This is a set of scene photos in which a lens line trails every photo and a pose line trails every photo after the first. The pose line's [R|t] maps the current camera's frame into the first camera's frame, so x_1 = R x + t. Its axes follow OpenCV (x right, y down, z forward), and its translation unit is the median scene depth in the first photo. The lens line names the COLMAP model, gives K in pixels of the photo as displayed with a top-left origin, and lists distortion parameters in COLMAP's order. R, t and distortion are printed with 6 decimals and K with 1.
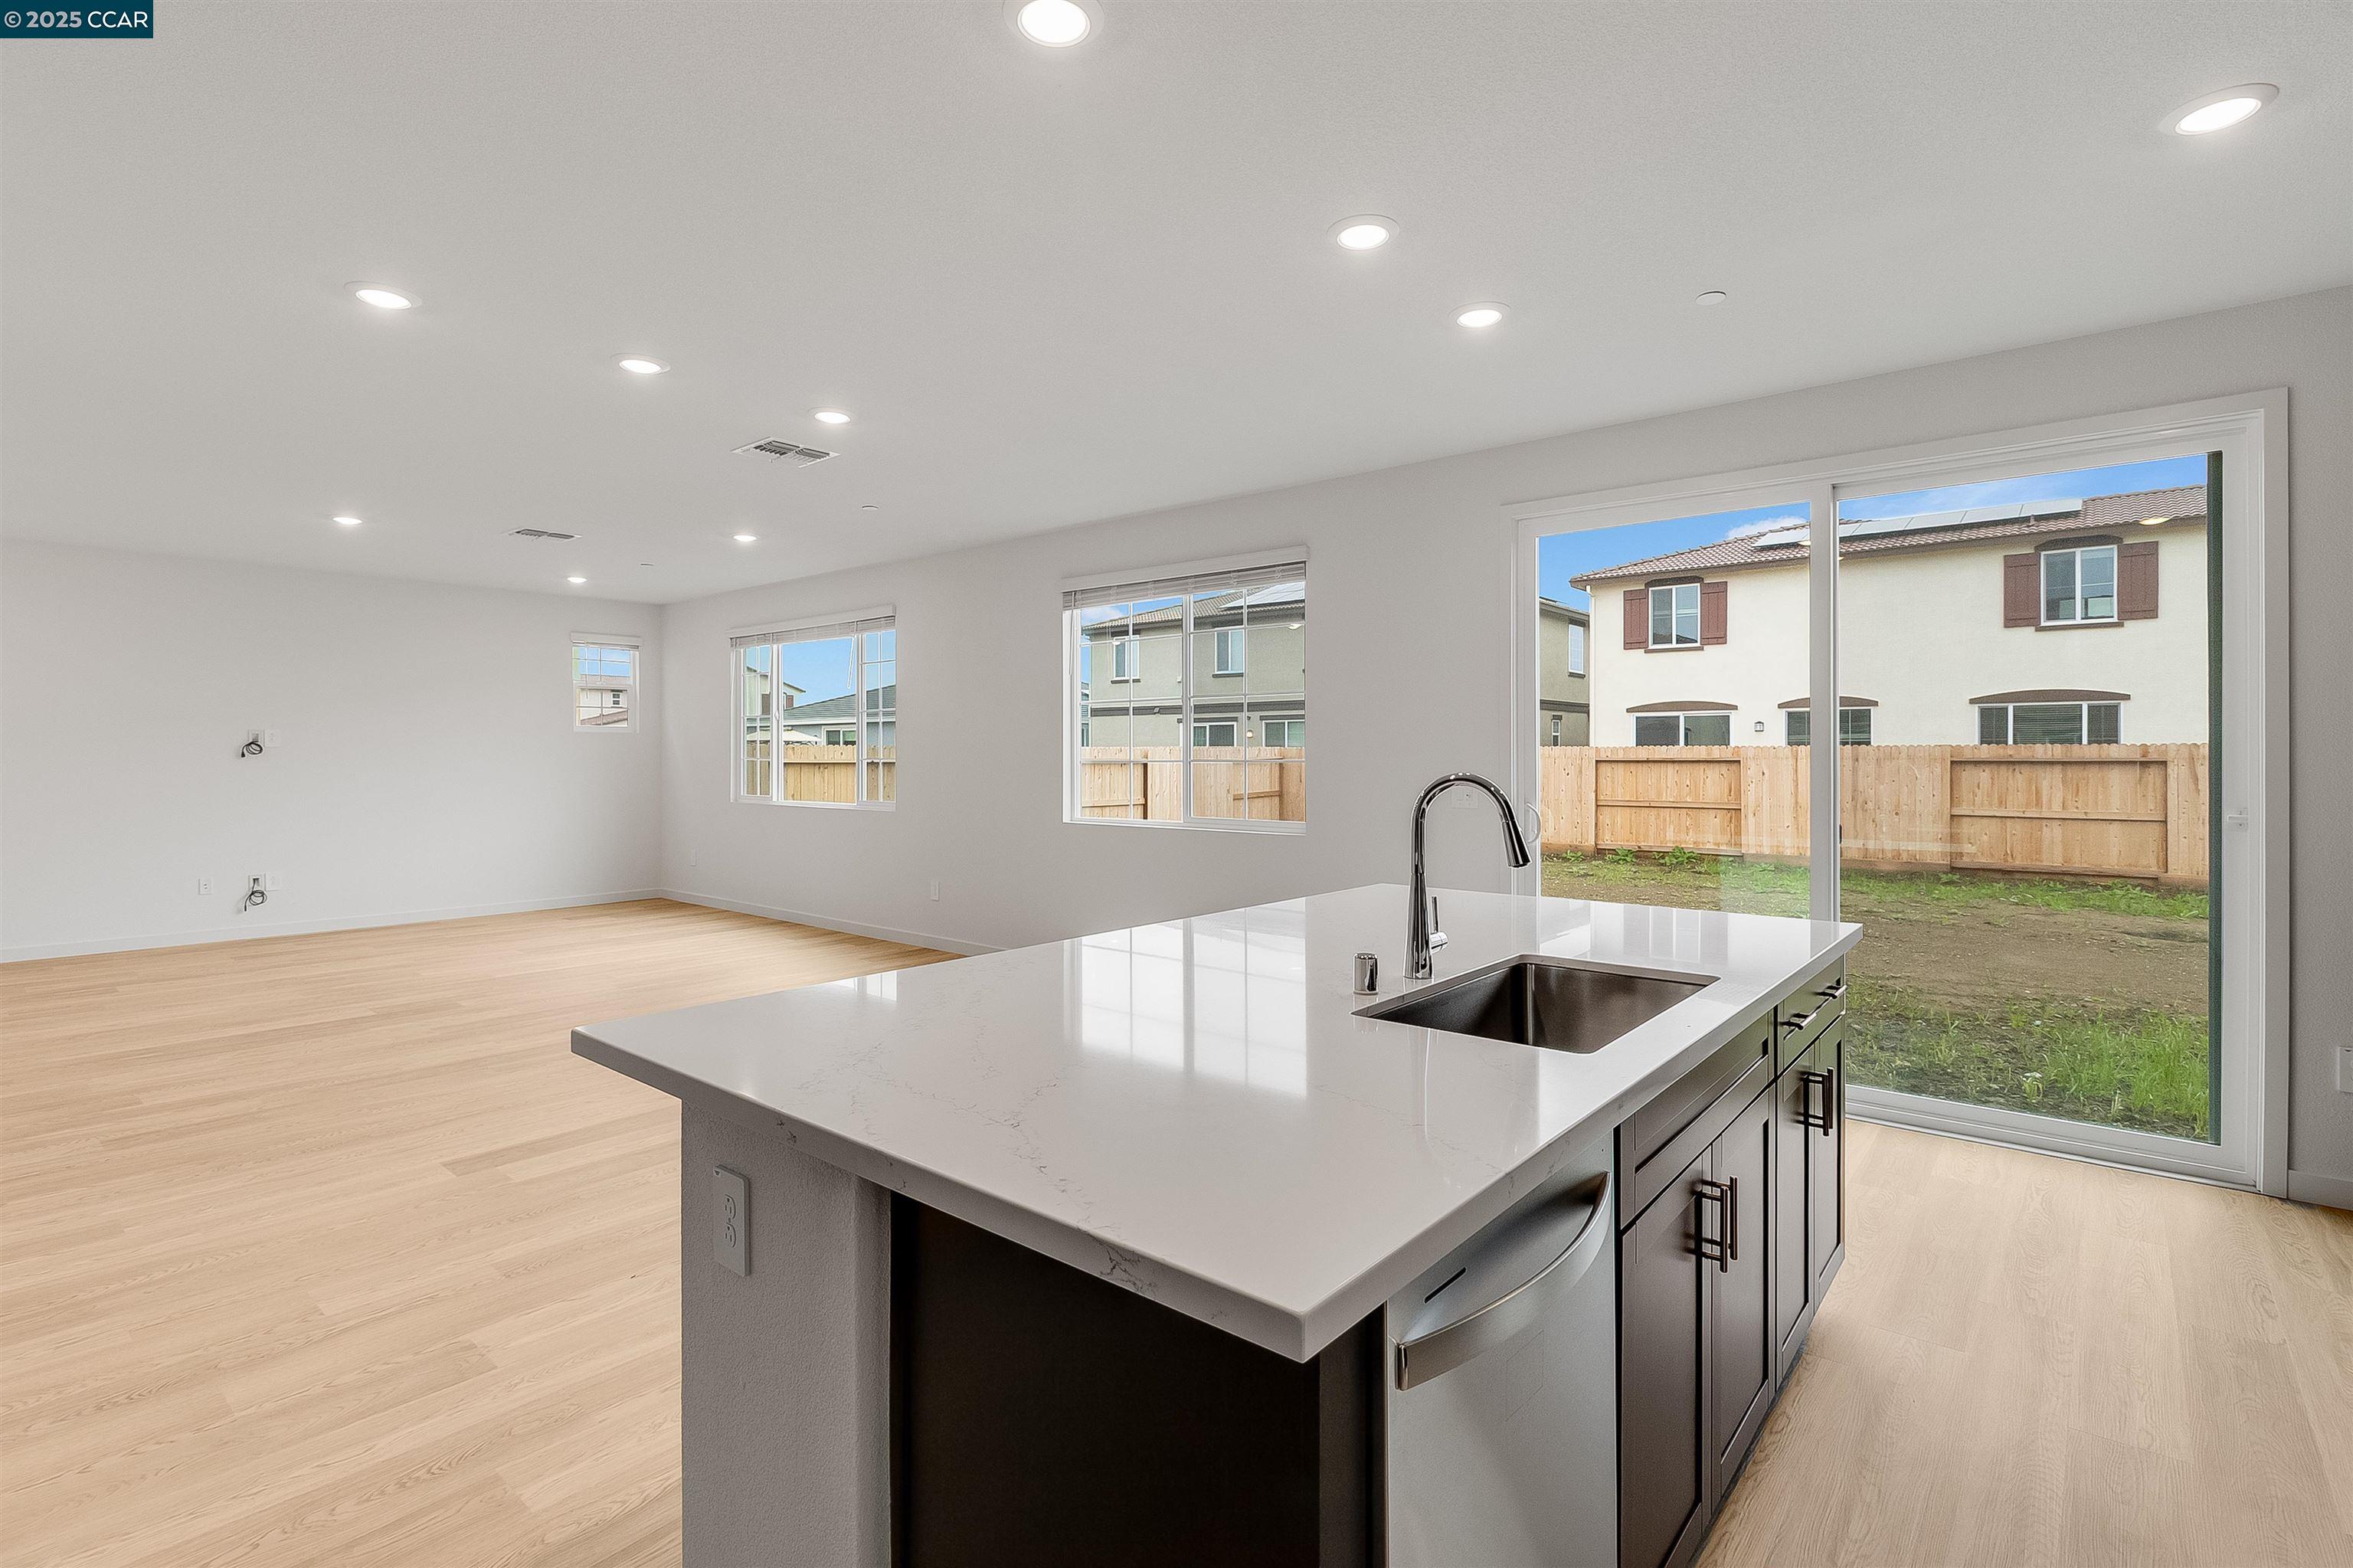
lens RADIAL K [[1078.5, 0, 1192.2], [0, 1078.5, 753.6], [0, 0, 1]] dist [-0.012288, -0.000484]
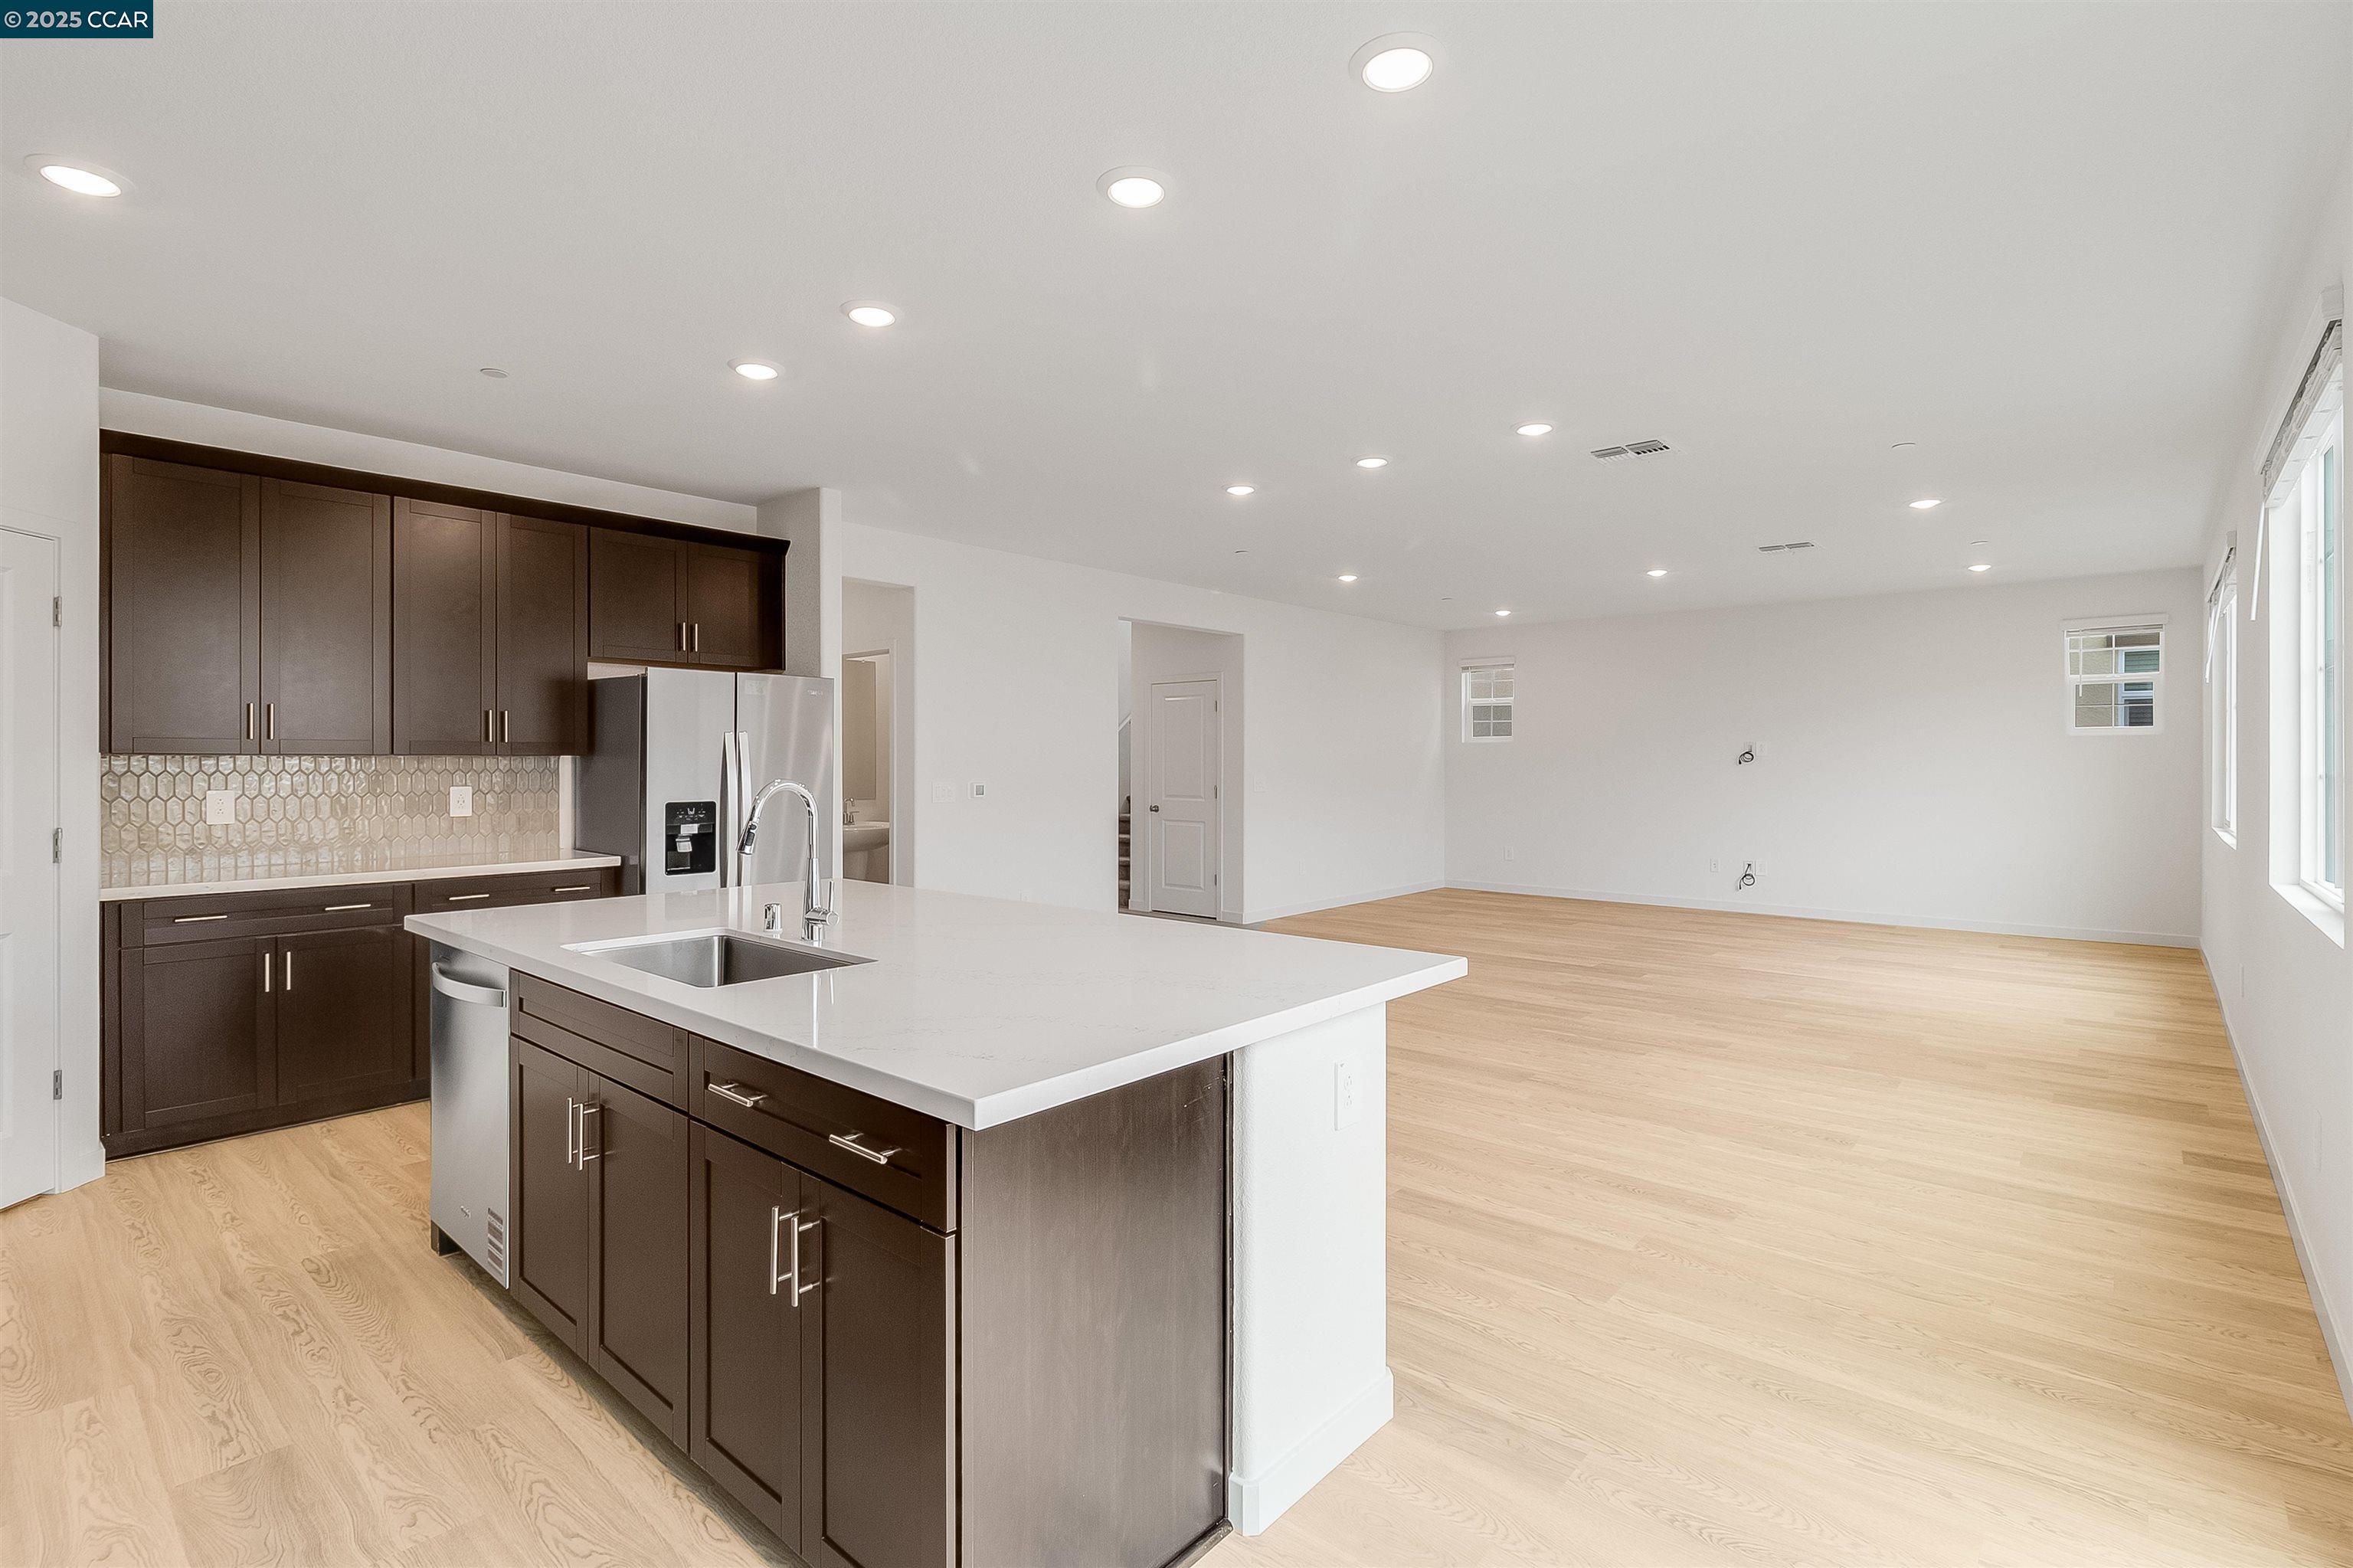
lens RADIAL K [[1112.7, 0, 1188.6], [0, 1112.7, 766.8], [0, 0, 1]] dist [-0.012279, 0.000033]
pose [[-0.034443, 0.004046, -0.999398, 0.465675], [0.001507, 0.999991, 0.003996, 0.000148], [0.999406, -0.001368, -0.034448, 0.461858]]
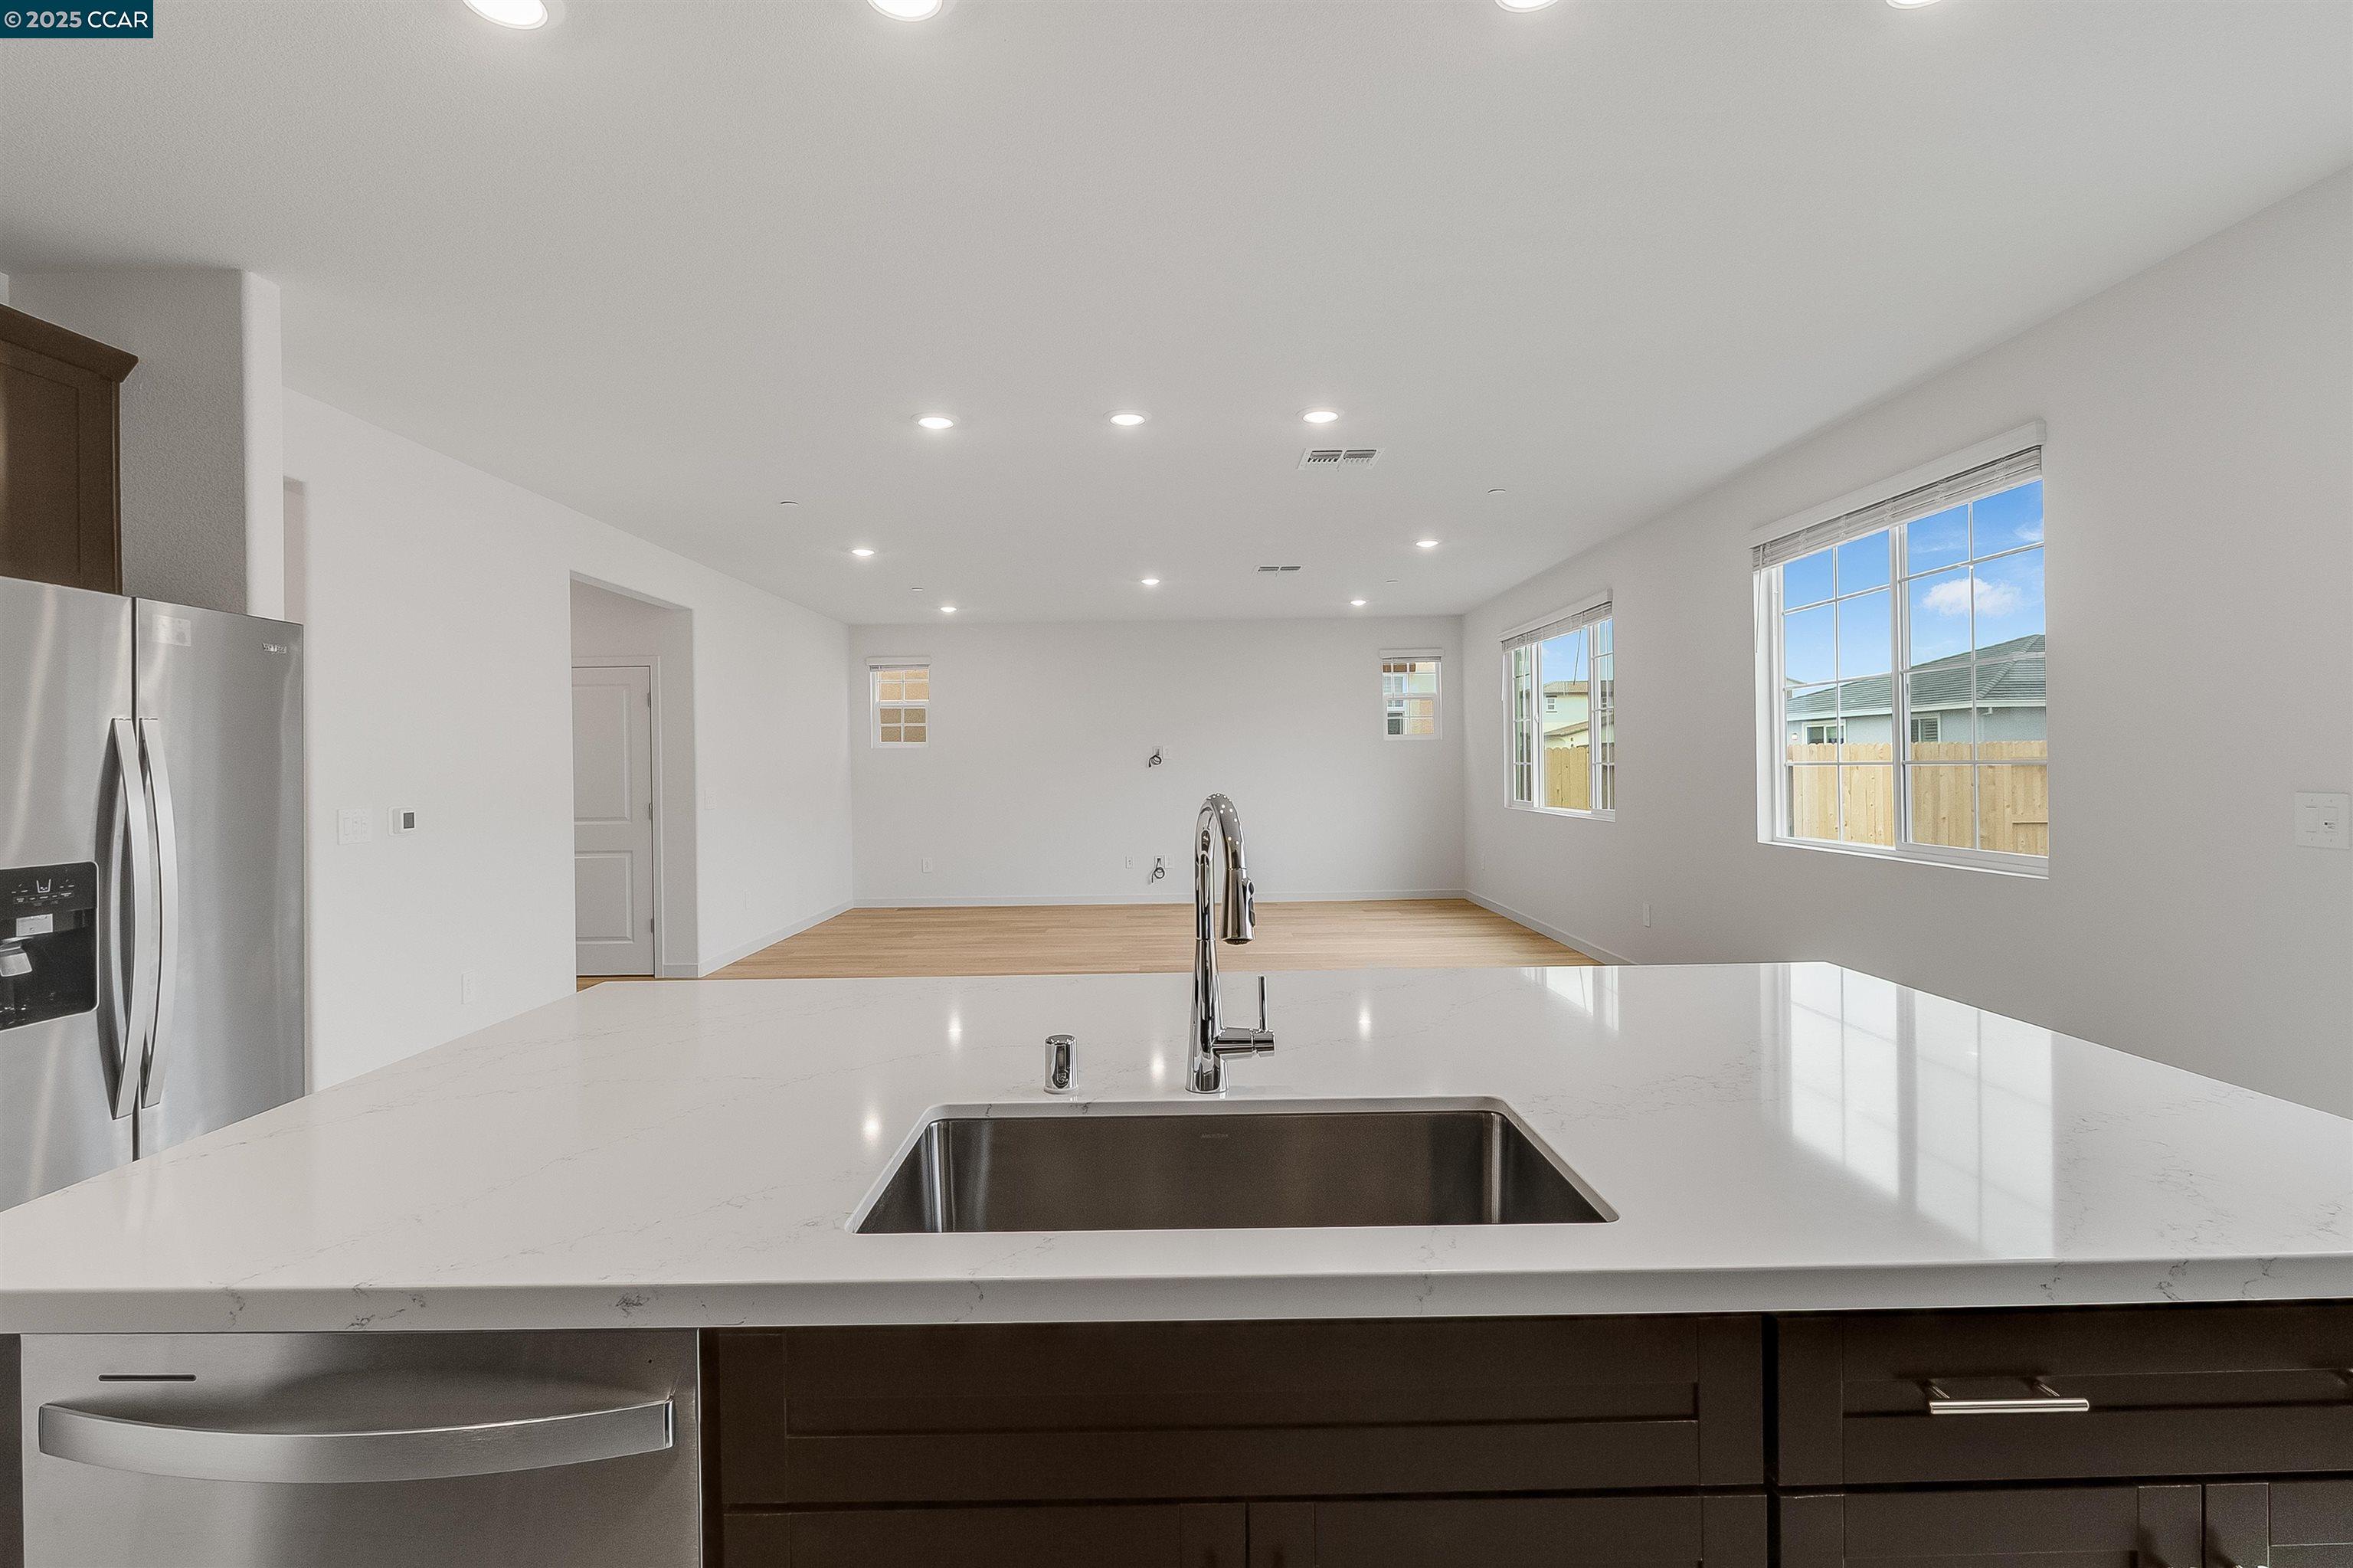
lens RADIAL K [[1112.7, 0, 1188.6], [0, 1112.7, 766.8], [0, 0, 1]] dist [-0.012279, 0.000033]
pose [[0.640852, -0.008638, -0.767616, 0.233174], [0.016783, 0.999855, 0.002760, 0.000272], [0.767481, -0.014651, 0.640904, 0.168299]]
